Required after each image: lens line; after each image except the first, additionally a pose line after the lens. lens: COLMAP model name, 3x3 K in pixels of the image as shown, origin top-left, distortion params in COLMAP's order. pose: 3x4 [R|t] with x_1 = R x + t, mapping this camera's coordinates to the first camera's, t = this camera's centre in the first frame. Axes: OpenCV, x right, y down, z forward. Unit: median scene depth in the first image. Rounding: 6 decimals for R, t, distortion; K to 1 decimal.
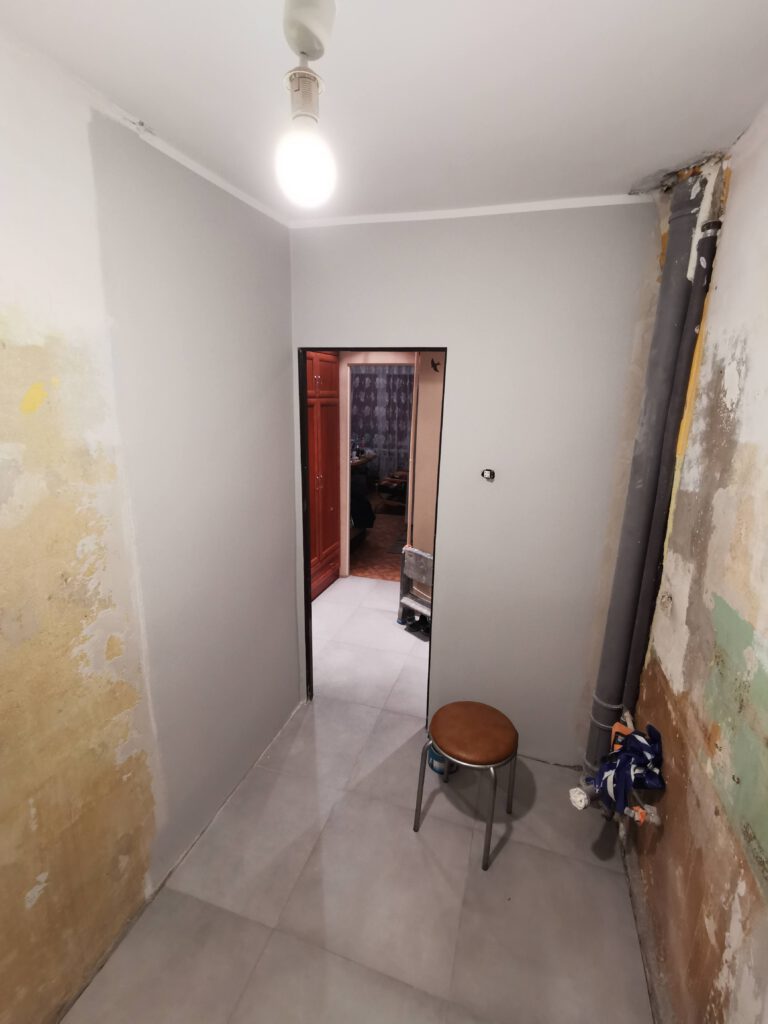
lens RADIAL K [[473.7, 0, 385.4], [0, 473.7, 516.2], [0, 0, 1]] dist [-0.004581, 0.009361]
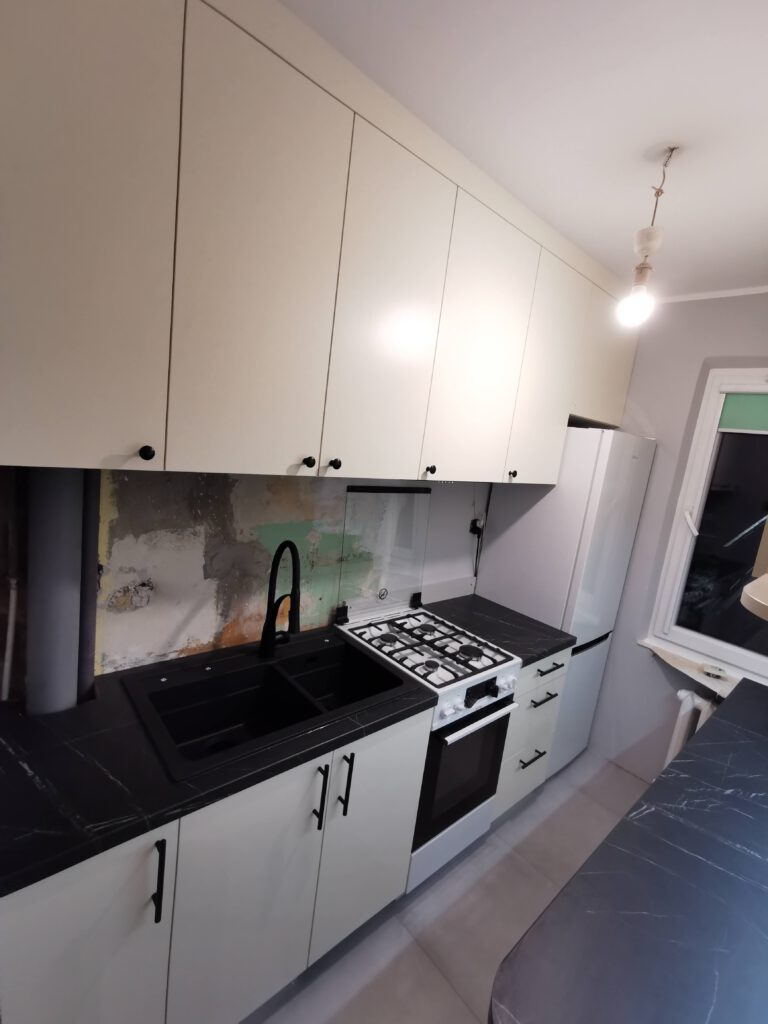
lens RADIAL K [[473.7, 0, 386.3], [0, 473.7, 510.5], [0, 0, 1]] dist [-0.004581, 0.009361]
pose [[-0.847361, -0.216863, 0.484717, -0.219956], [-0.004881, 0.915950, 0.401264, -0.384748], [-0.530995, 0.337649, -0.777198, 1.729636]]
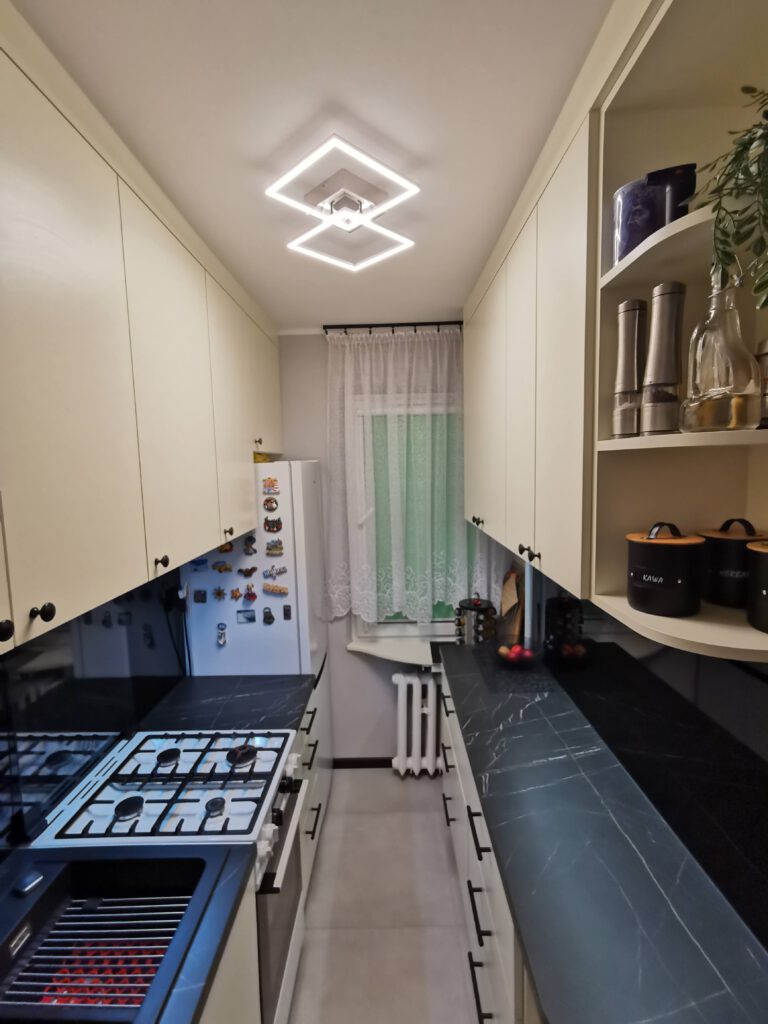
lens RADIAL K [[473.7, 0, 387.4], [0, 473.7, 515.9], [0, 0, 1]] dist [-0.004581, 0.009361]
pose [[-0.957664, 0.028499, -0.286473, 0.137113], [-0.077798, 0.932445, 0.352838, -0.412492], [0.277175, 0.360187, -0.890752, 1.553723]]
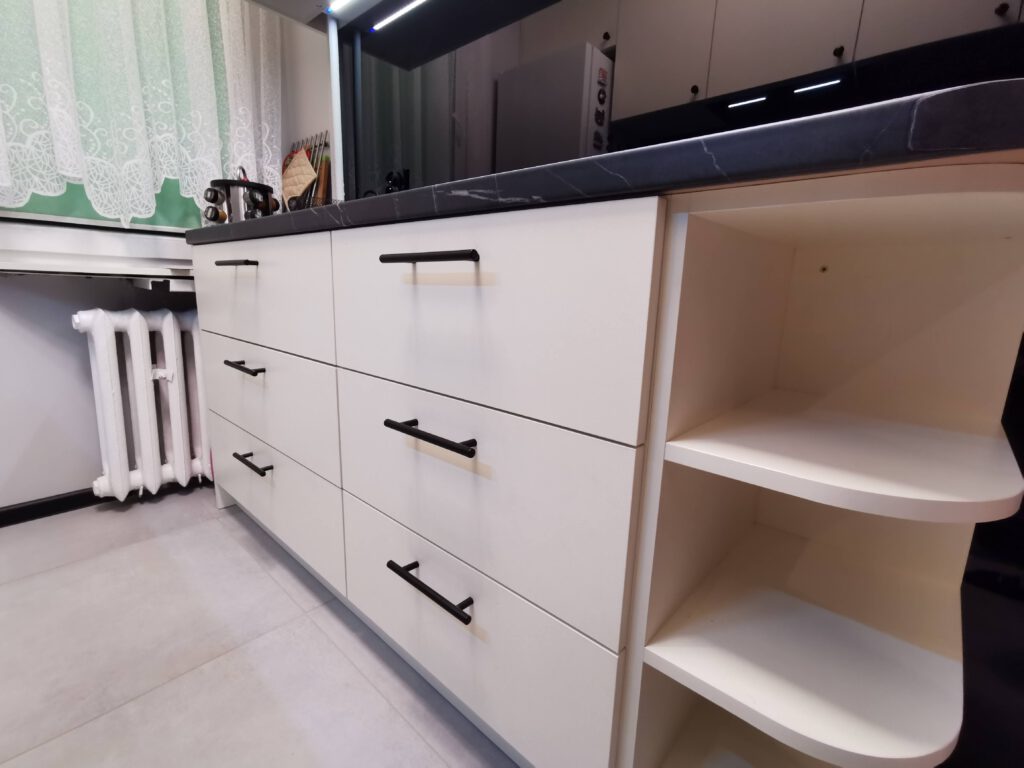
lens RADIAL K [[473.7, 0, 508.7], [0, 473.7, 381.7], [0, 0, 1]] dist [-0.004581, 0.009361]
pose [[-0.431217, 0.141848, -0.891028, 0.086937], [-0.279352, 0.918046, 0.281343, 0.492666], [0.857913, 0.370231, -0.356251, 1.238704]]
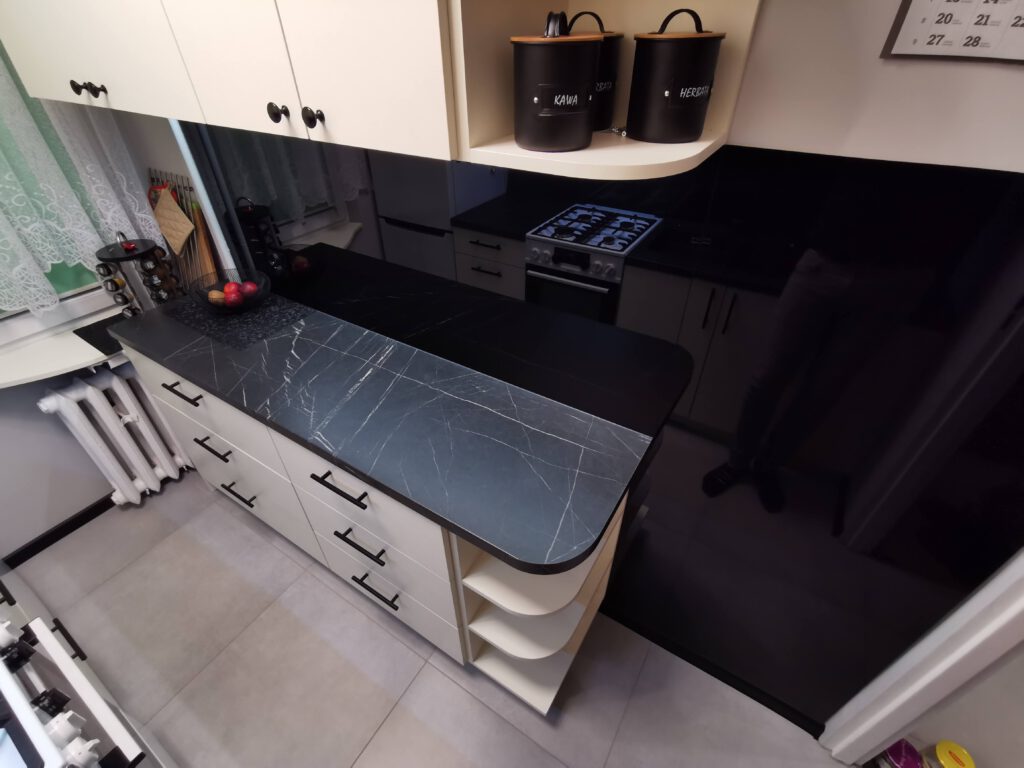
lens RADIAL K [[473.7, 0, 510.6], [0, 473.7, 383.4], [0, 0, 1]] dist [-0.004581, 0.009361]
pose [[-0.267043, 0.574111, -0.774006, 0.170794], [-0.255126, 0.732398, 0.631271, -0.233606], [0.929300, 0.366045, -0.049111, 1.225770]]
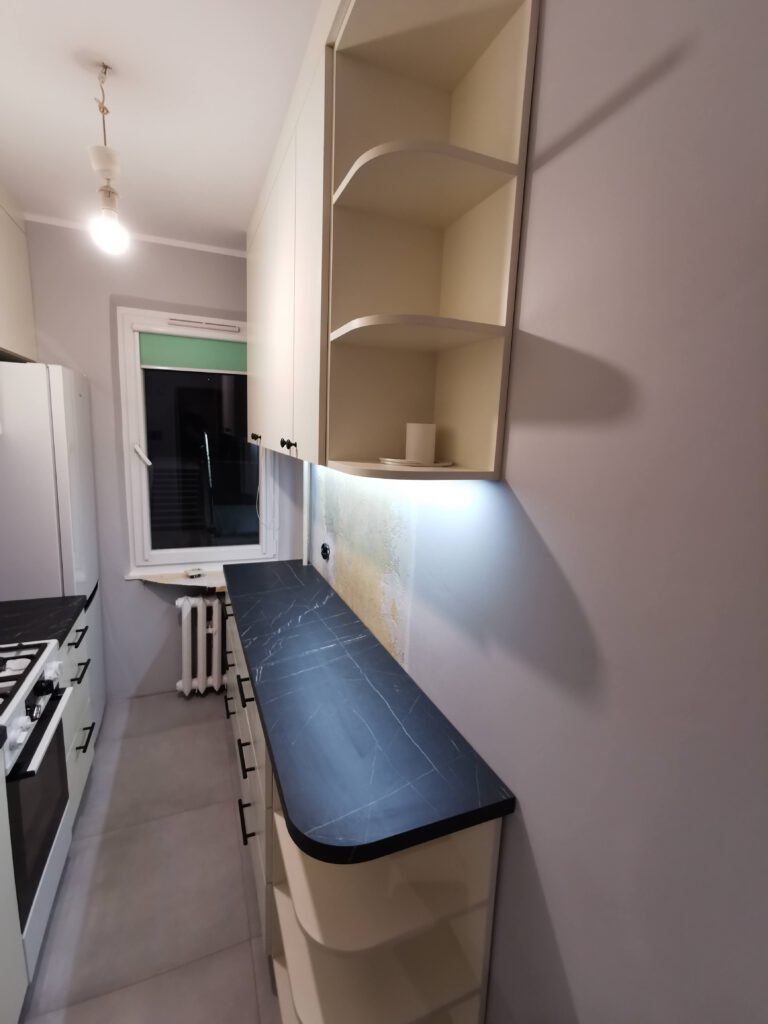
lens RADIAL K [[473.7, 0, 387.5], [0, 473.7, 511.1], [0, 0, 1]] dist [-0.004581, 0.009361]
pose [[-0.768535, 0.054308, -0.637499, 0.130161], [-0.228295, 0.907526, 0.352531, -0.334763], [0.597692, 0.416470, -0.685067, 1.768760]]
